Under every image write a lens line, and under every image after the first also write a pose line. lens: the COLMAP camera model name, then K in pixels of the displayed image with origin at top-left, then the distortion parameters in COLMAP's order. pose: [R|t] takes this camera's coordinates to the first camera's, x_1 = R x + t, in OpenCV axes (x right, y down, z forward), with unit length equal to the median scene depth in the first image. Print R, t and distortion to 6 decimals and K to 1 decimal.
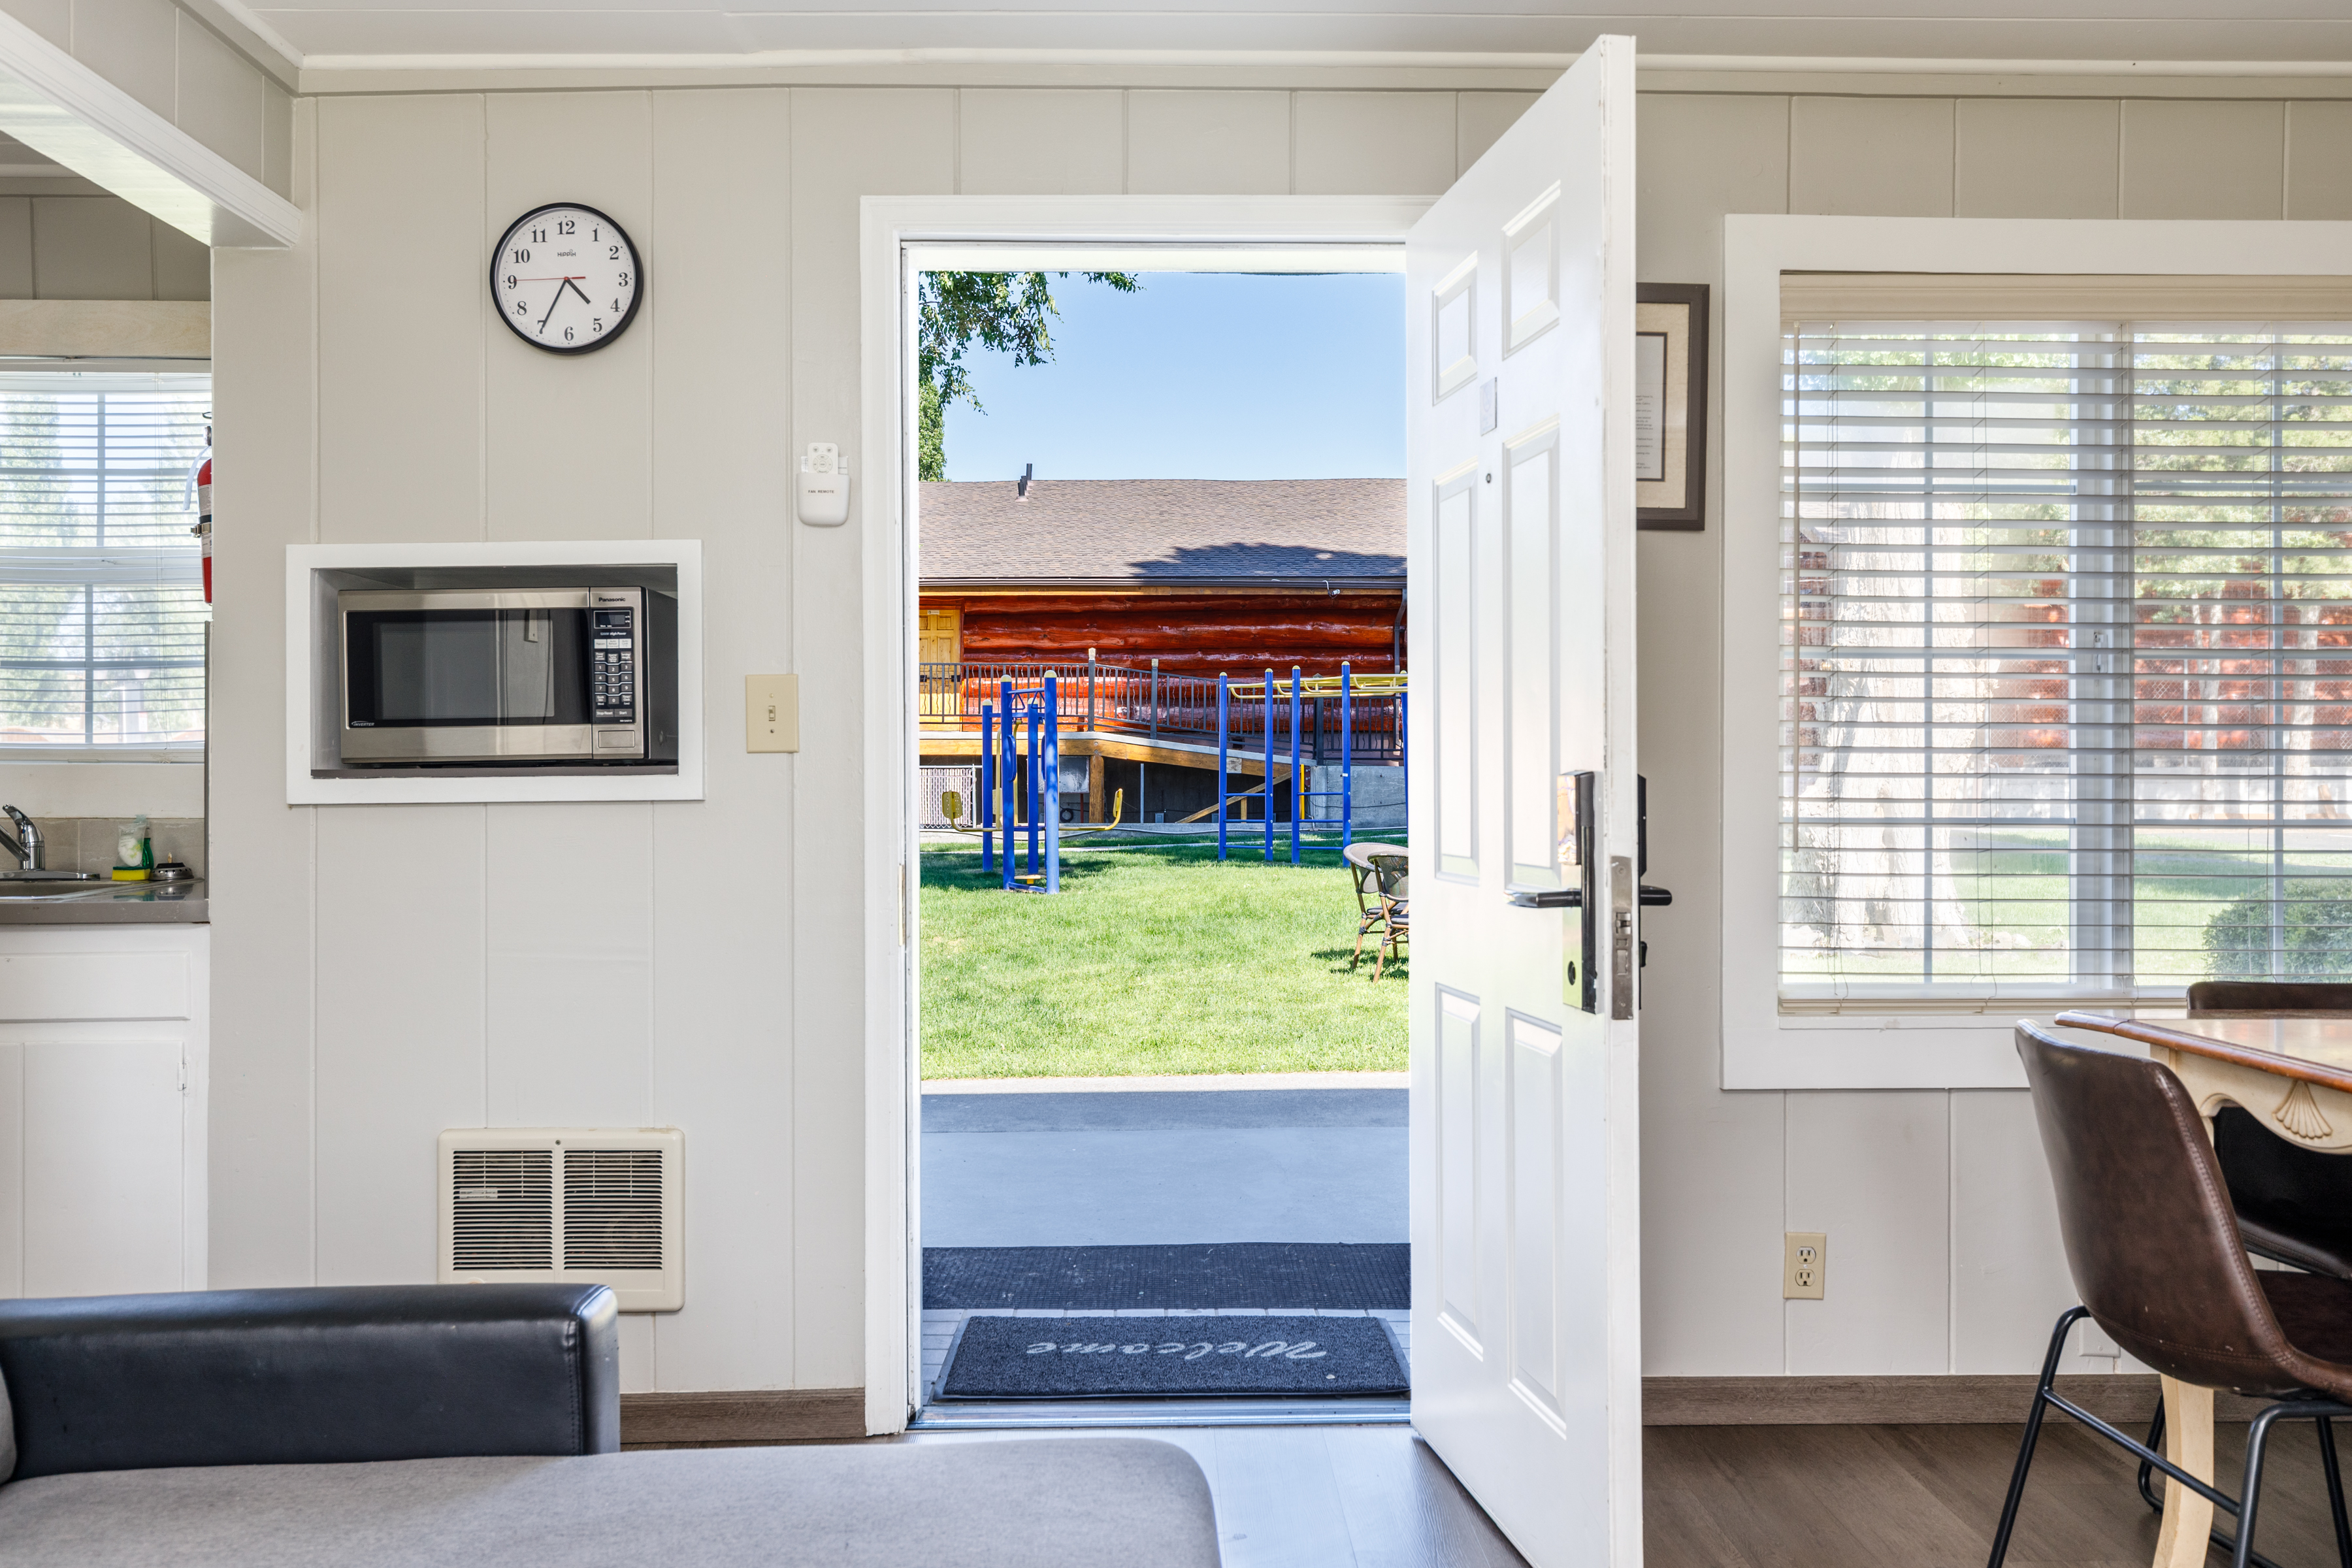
lens RADIAL K [[1986.0, 0, 1176.0], [0, 1986.0, 784.0], [0, 0, 1]] dist [0.003282, 0.000396]
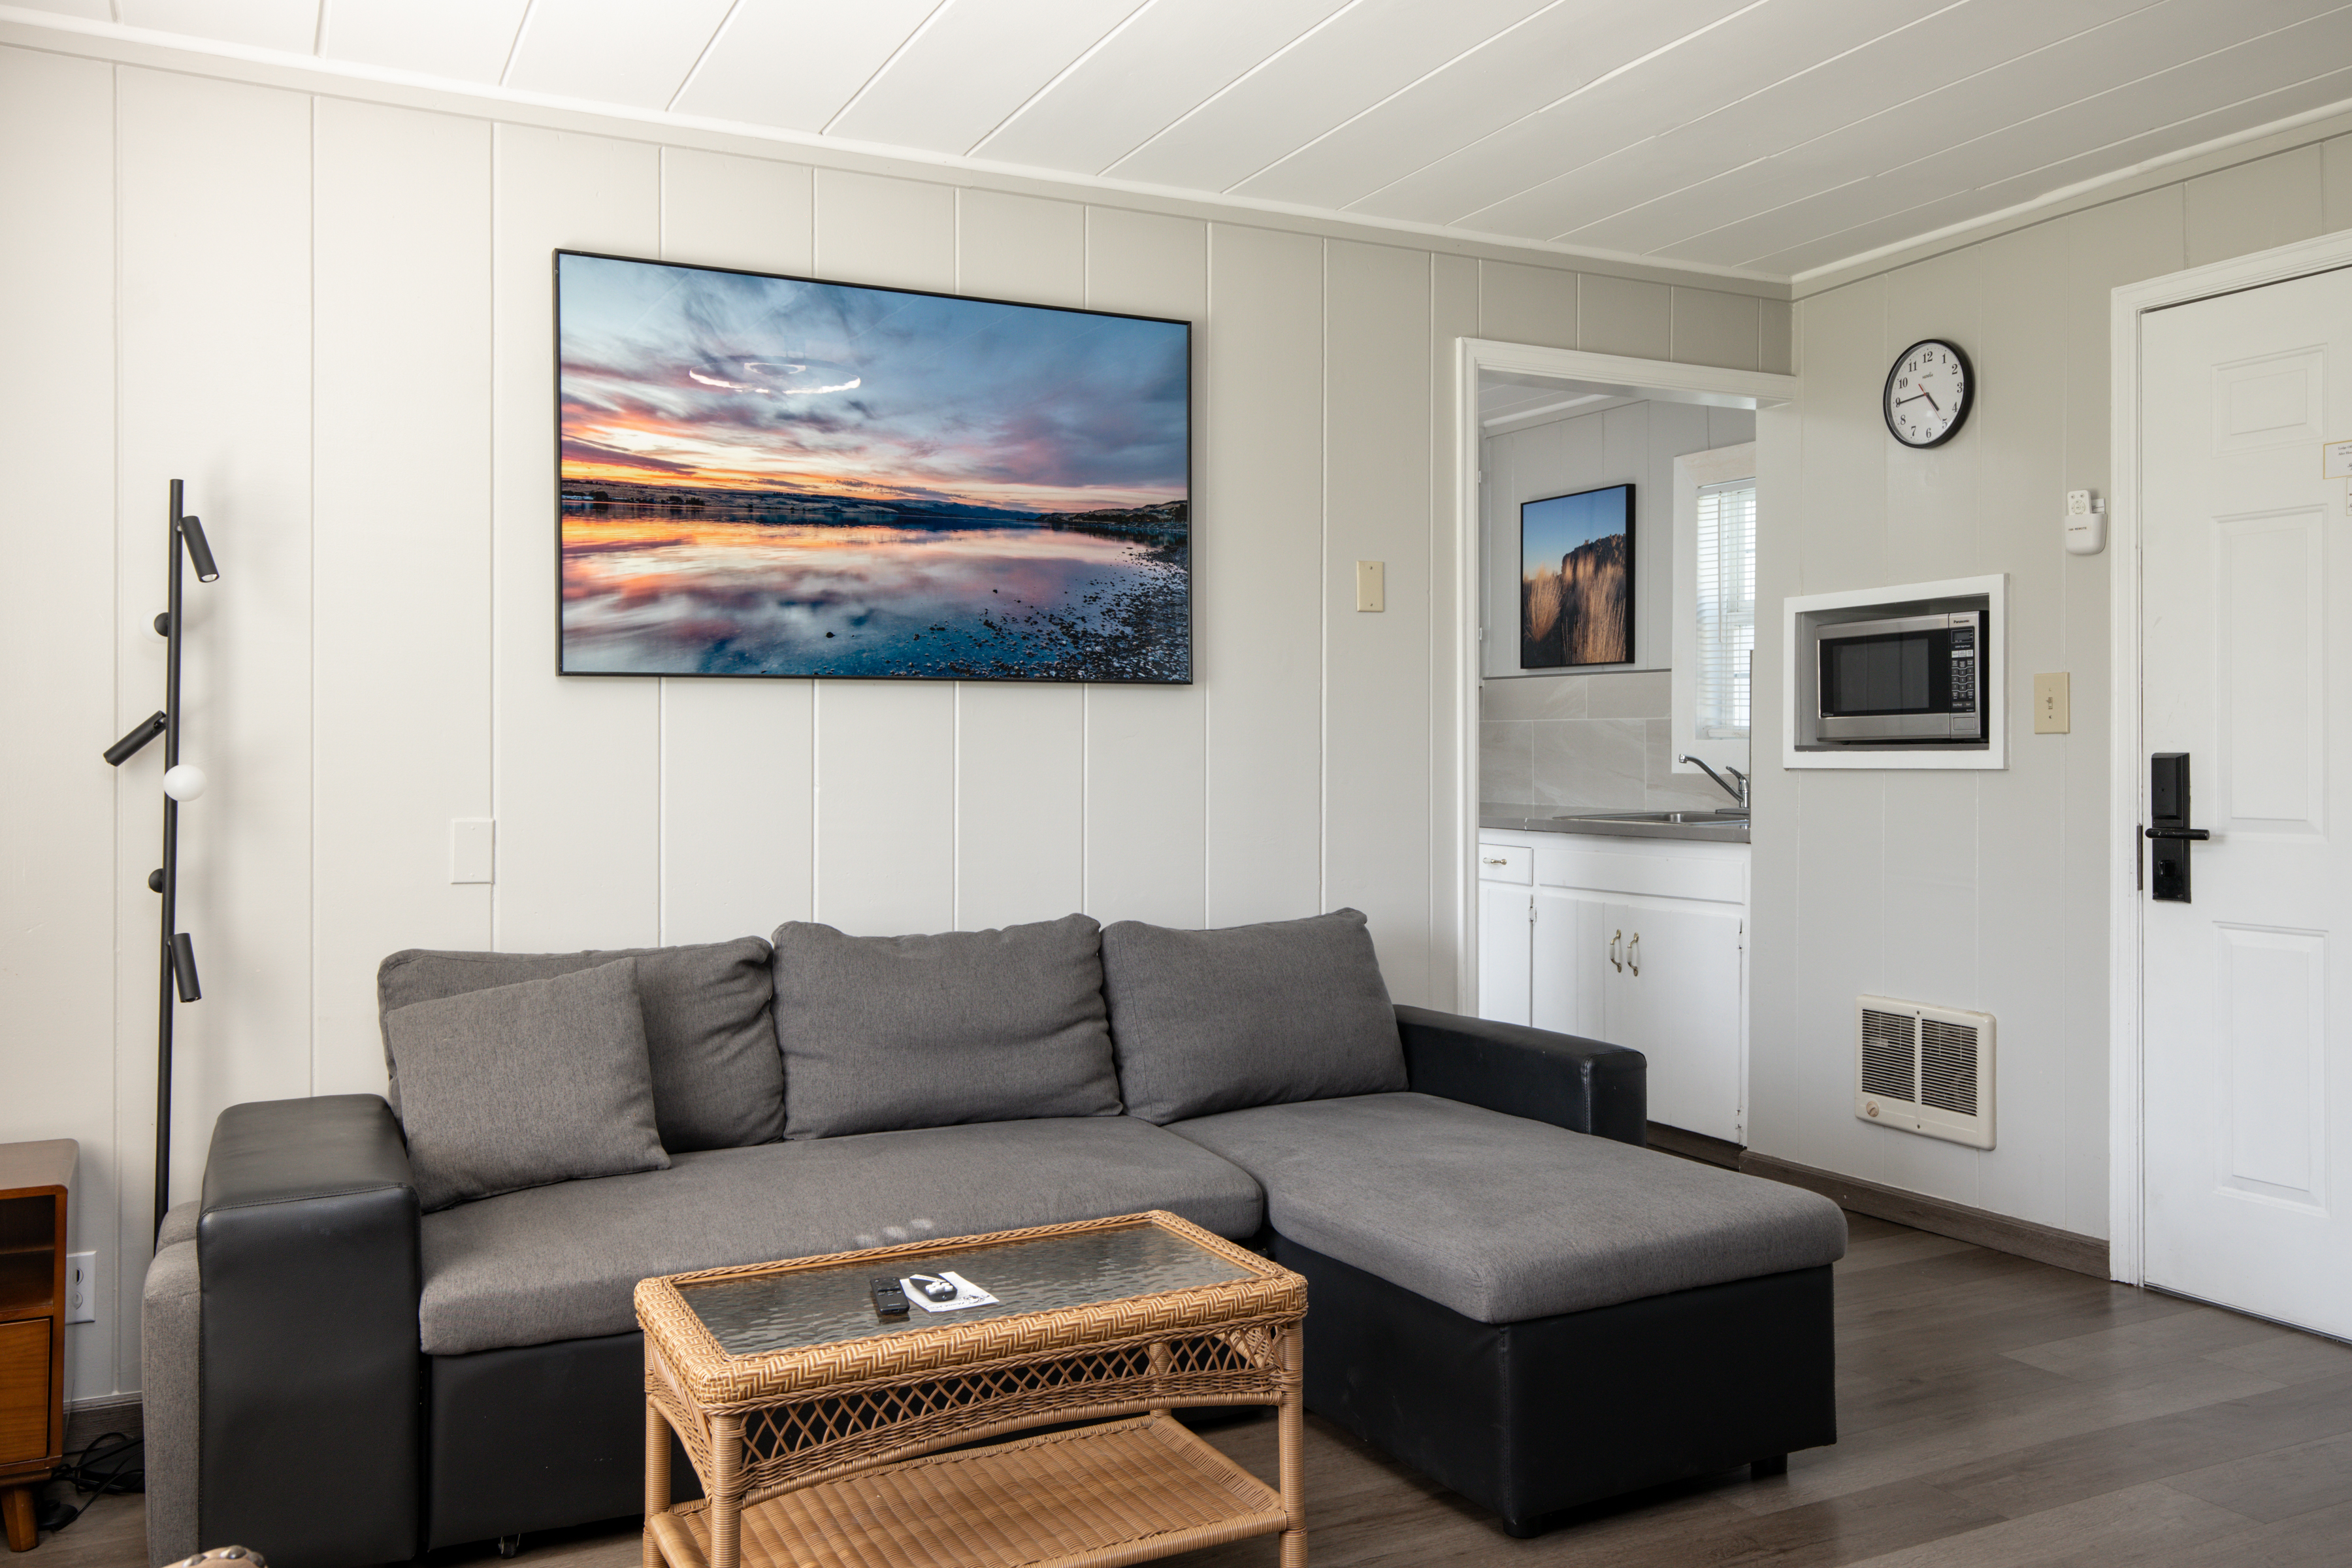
lens RADIAL K [[1856.9, 0, 1180.2], [0, 1856.9, 737.5], [0, 0, 1]] dist [0.029236, 0.001569]
pose [[0.427820, 0.000804, -0.903864, 0.649281], [-0.005232, 0.999985, -0.001587, -0.008508], [0.903849, 0.005408, 0.427818, -0.032123]]
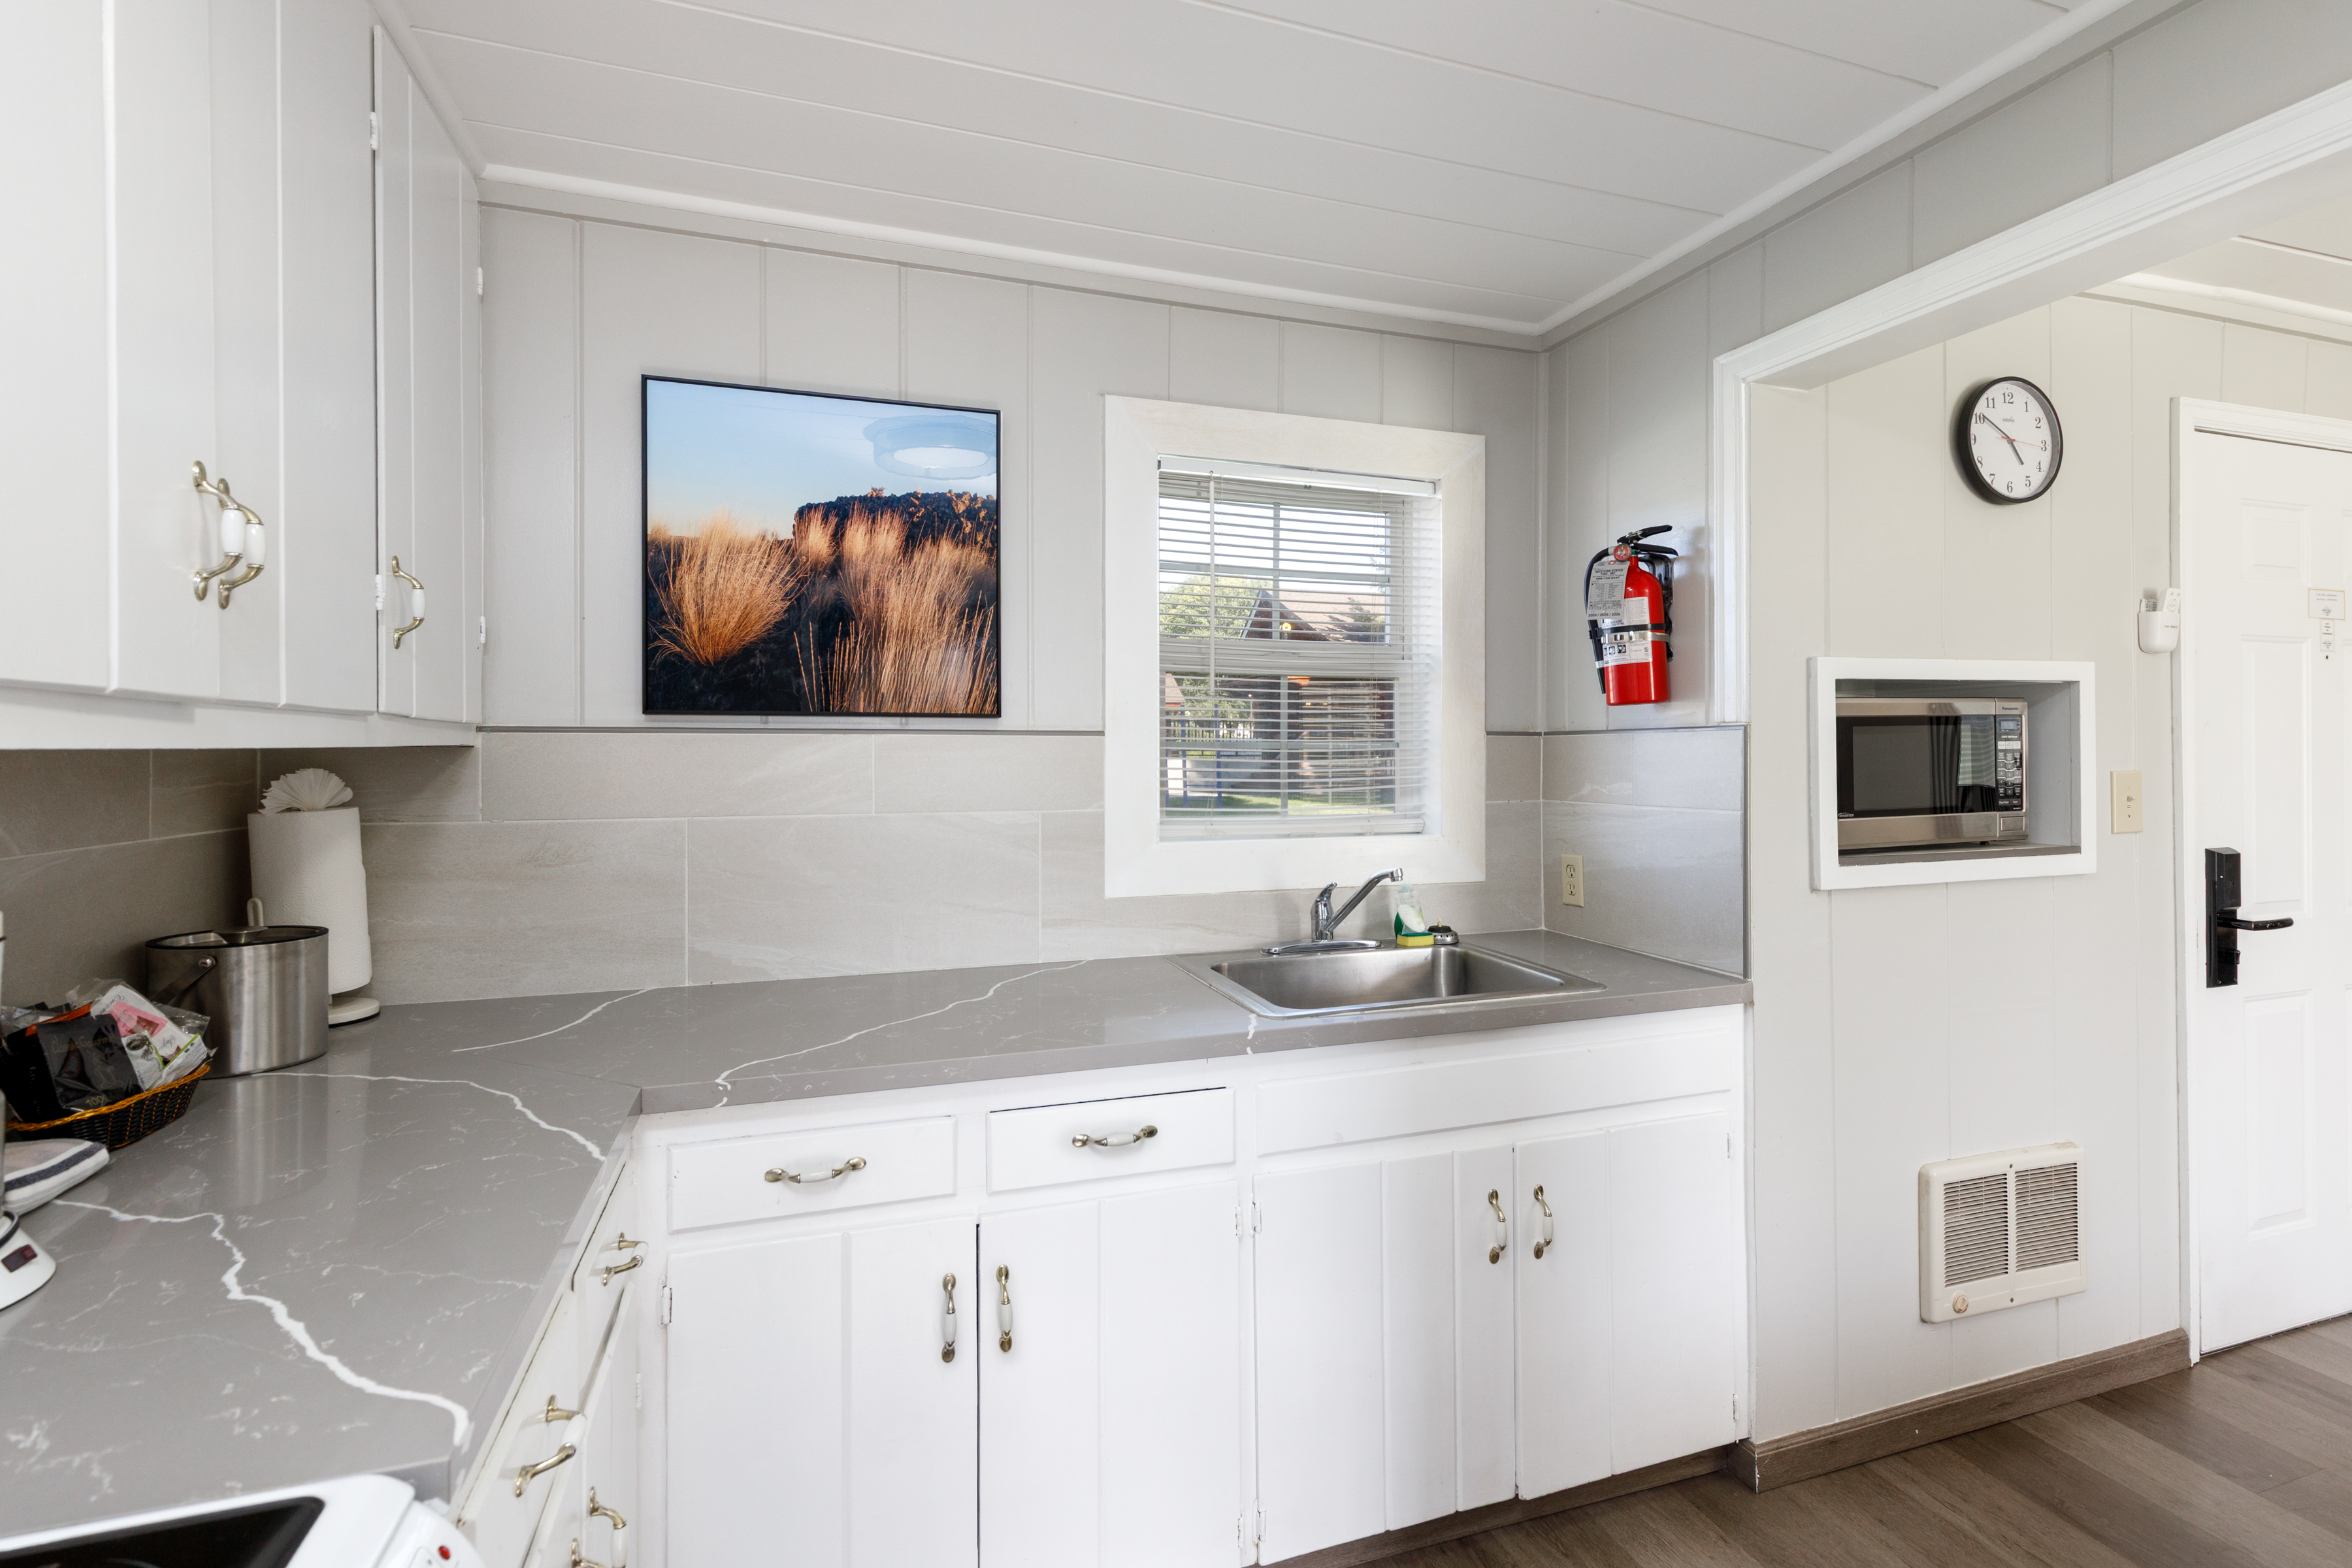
lens RADIAL K [[1118.2, 0, 1184.3], [0, 1118.2, 751.2], [0, 0, 1]] dist [0.000453, 0.000382]
pose [[0.943845, -0.002565, 0.330378, -0.990951], [0.003857, 0.999987, -0.003255, -0.067132], [-0.330366, 0.004347, 0.943843, 0.527407]]
